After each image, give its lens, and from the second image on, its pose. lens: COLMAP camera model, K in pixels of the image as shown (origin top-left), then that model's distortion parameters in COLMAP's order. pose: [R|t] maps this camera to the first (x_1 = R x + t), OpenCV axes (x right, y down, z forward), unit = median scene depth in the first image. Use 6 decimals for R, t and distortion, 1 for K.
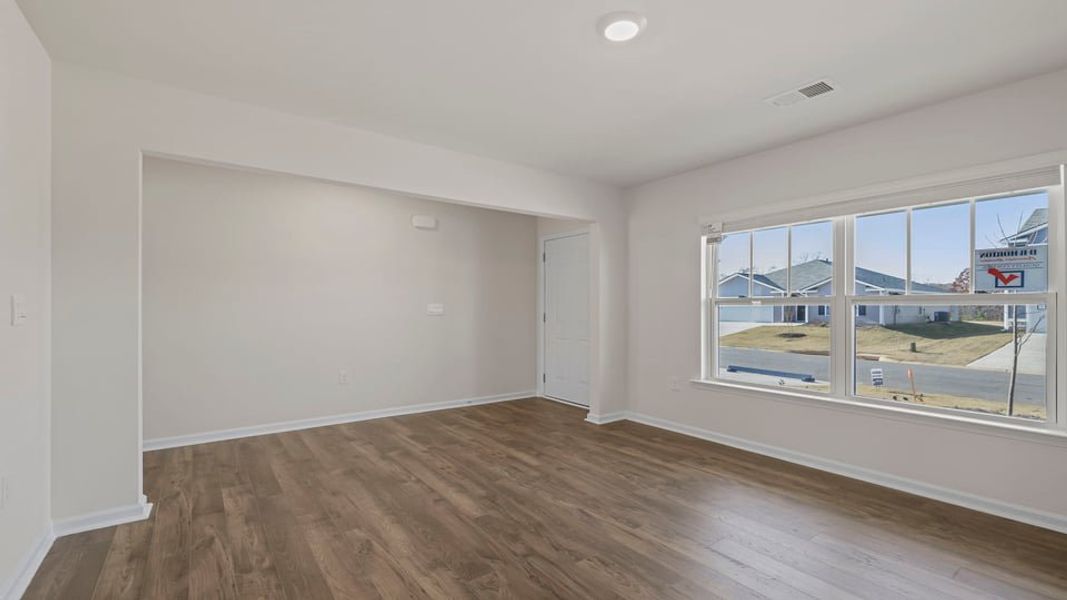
lens RADIAL K [[451.7, 0, 524.7], [0, 451.7, 303.2], [0, 0, 1]] dist [-0.000332, 0.000304]
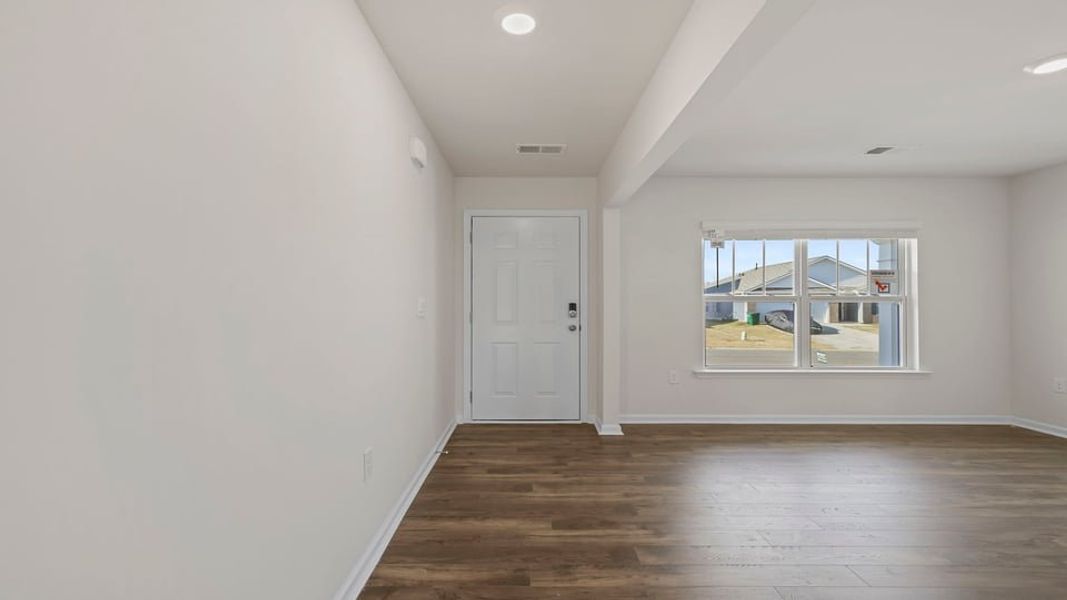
lens RADIAL K [[451.7, 0, 524.7], [0, 451.7, 303.2], [0, 0, 1]] dist [-0.000332, 0.000304]
pose [[0.599323, -0.003671, 0.800499, -0.785672], [-0.006374, 0.999936, 0.009358, -0.001152], [-0.800482, -0.010711, 0.599261, 0.722348]]
